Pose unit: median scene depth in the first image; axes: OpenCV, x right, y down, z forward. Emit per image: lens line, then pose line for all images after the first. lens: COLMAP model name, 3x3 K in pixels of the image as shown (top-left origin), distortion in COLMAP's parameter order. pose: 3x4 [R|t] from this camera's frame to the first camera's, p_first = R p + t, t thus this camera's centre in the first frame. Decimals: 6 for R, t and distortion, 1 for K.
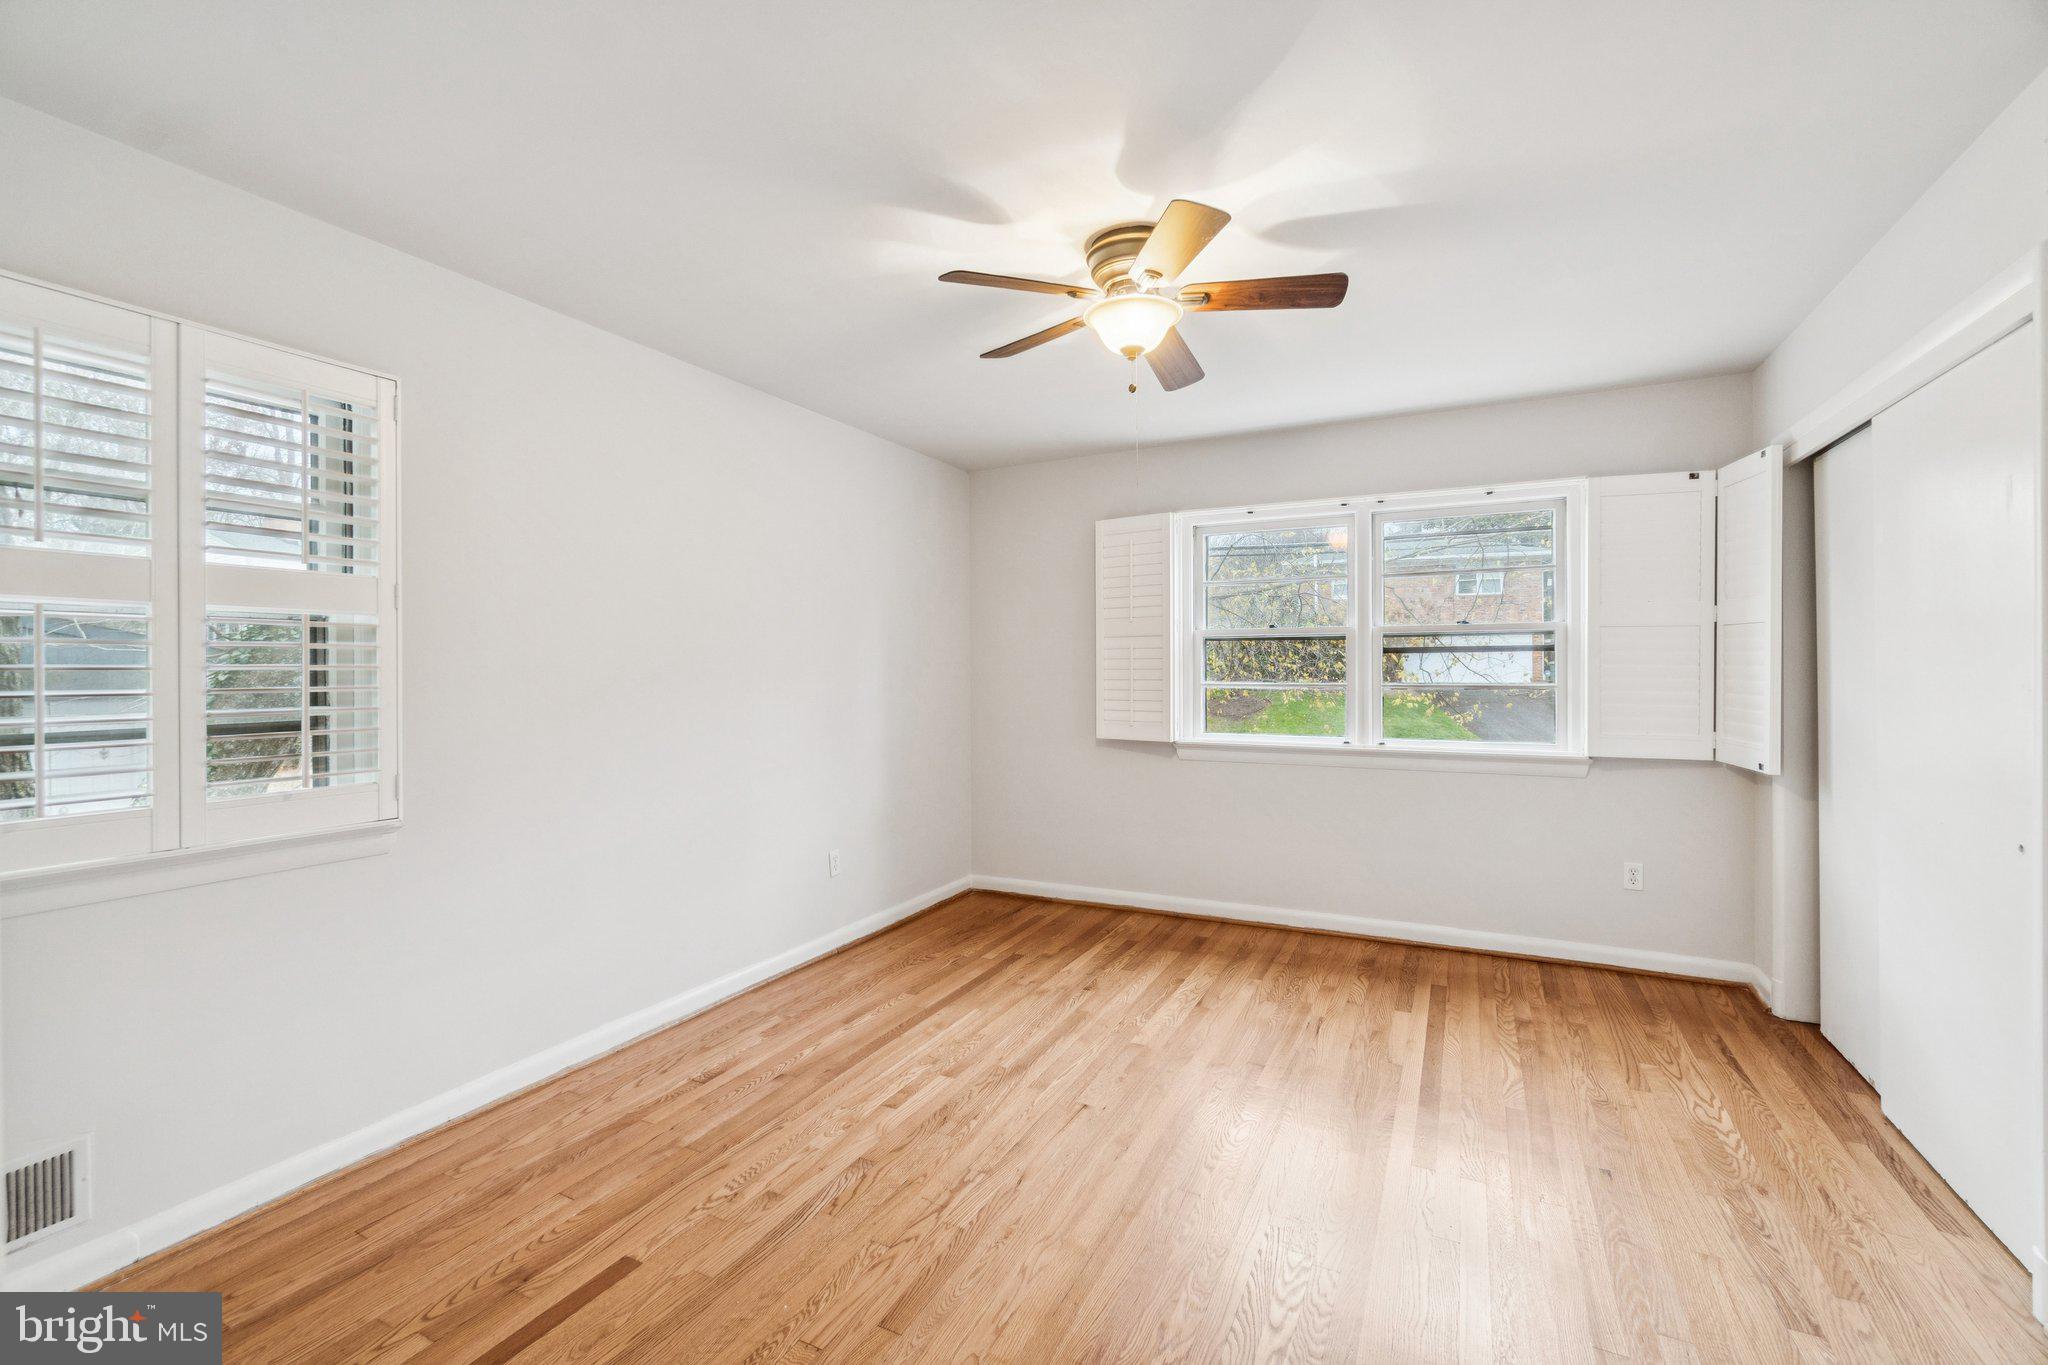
lens RADIAL K [[884.1, 0, 1024.0], [0, 884.1, 682.5], [0, 0, 1]] dist [-0.015927, 0.000085]
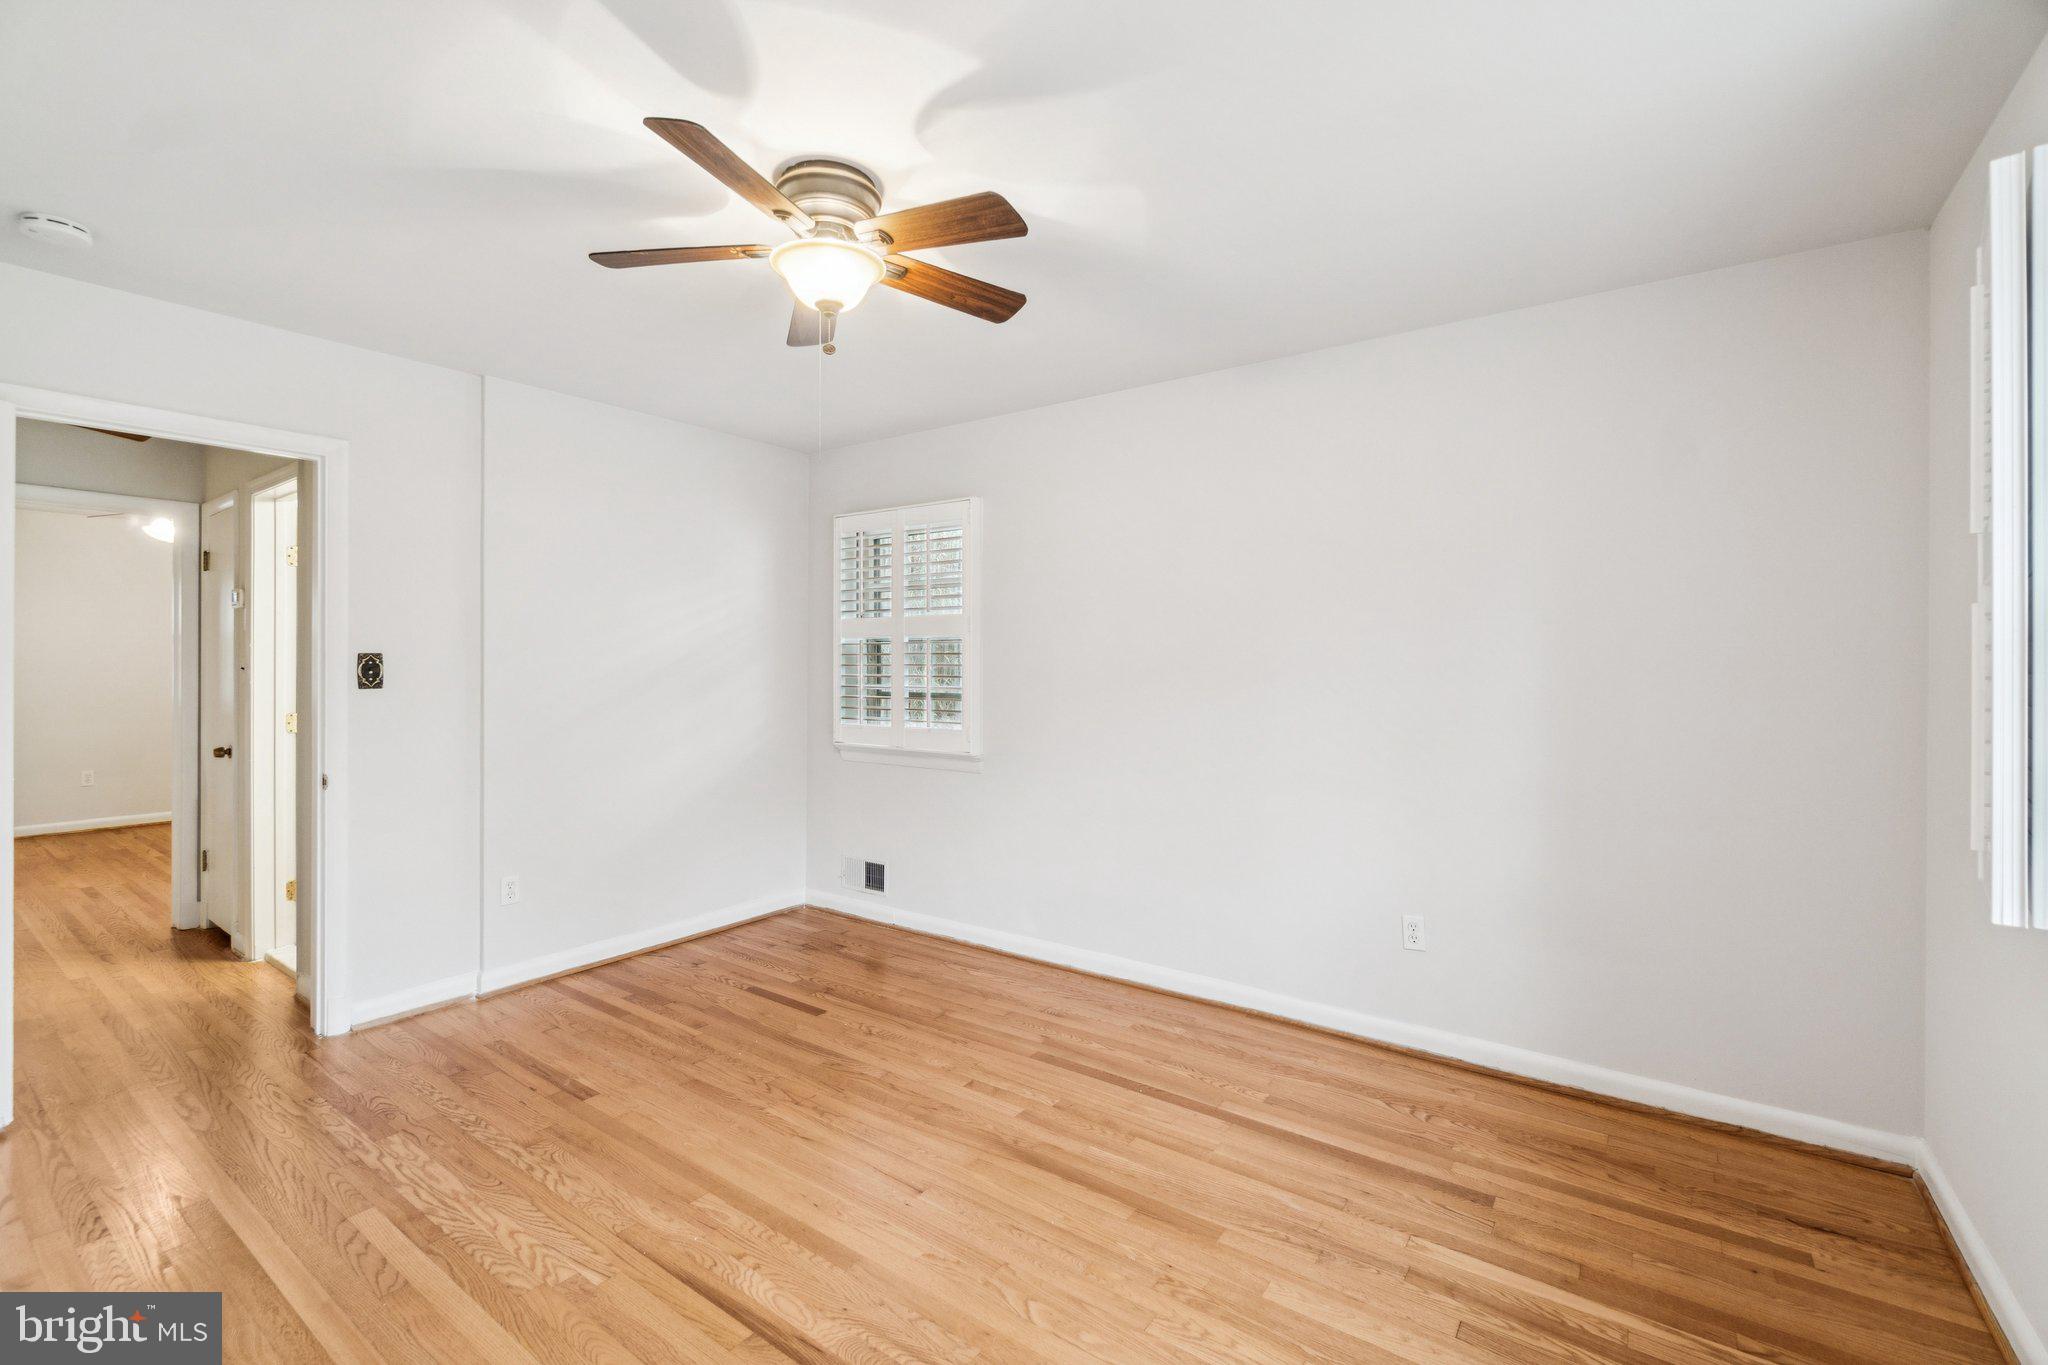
lens RADIAL K [[891.1, 0, 1012.2], [0, 891.1, 650.7], [0, 0, 1]] dist [-0.000358, 0.000305]
pose [[-0.177924, -0.008333, -0.984009, 0.647957], [-0.011972, 0.999908, -0.006303, -0.024451], [0.983971, 0.010659, -0.178008, 0.891243]]
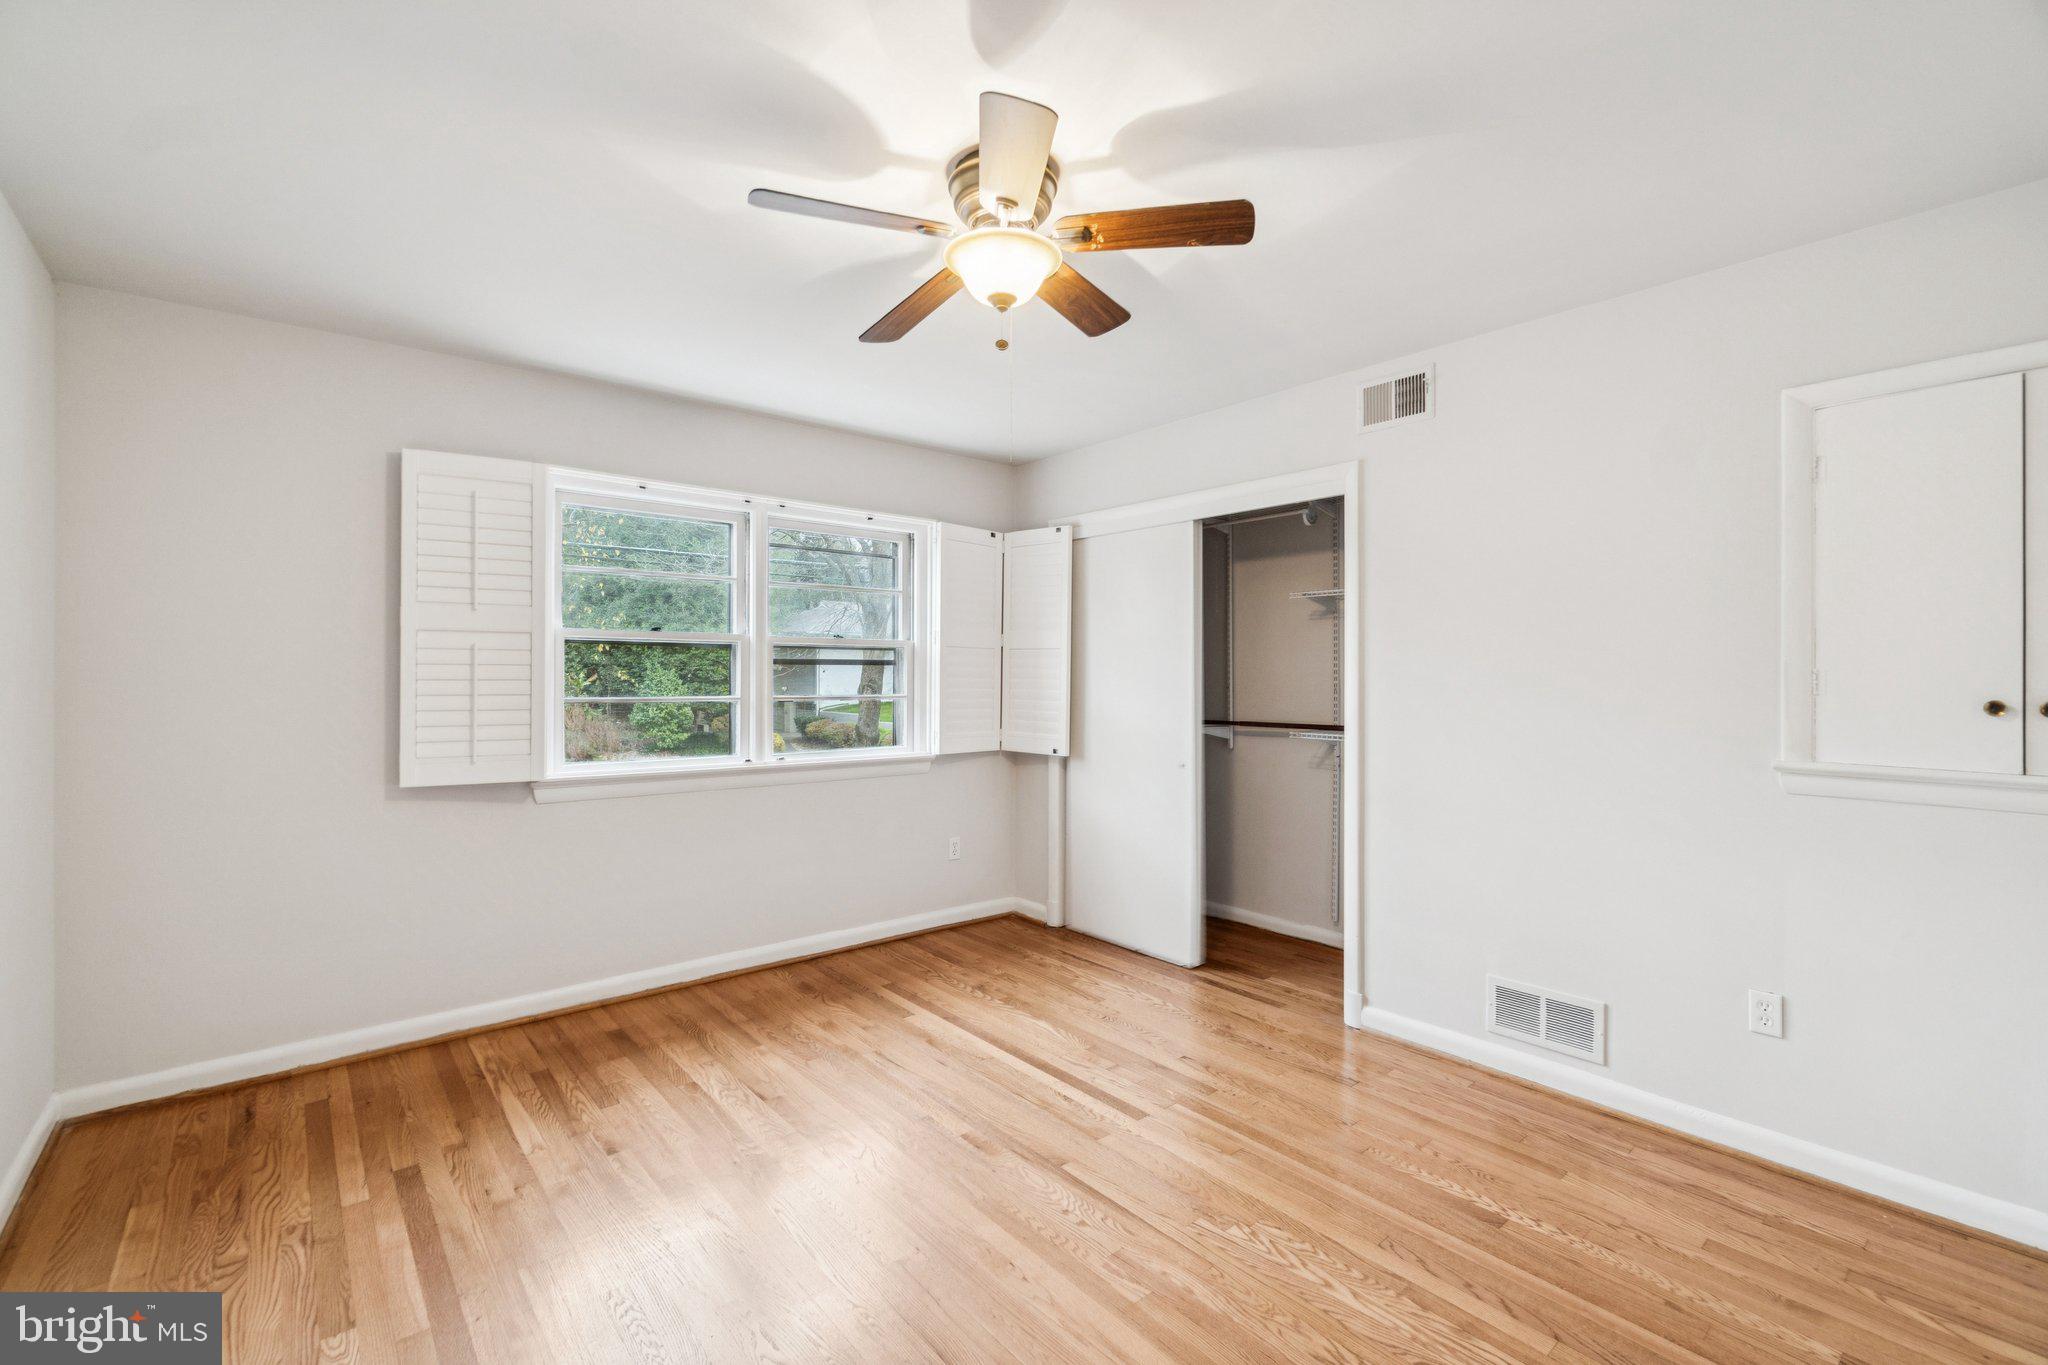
lens RADIAL K [[862.5, 0, 1039.7], [0, 862.5, 686.0], [0, 0, 1]] dist [-0.013566, 0.000217]
pose [[0.388214, -0.003726, 0.921562, -0.401386], [0.007674, 0.999970, 0.000811, -0.009428], [-0.921537, 0.006758, 0.388231, 0.434090]]
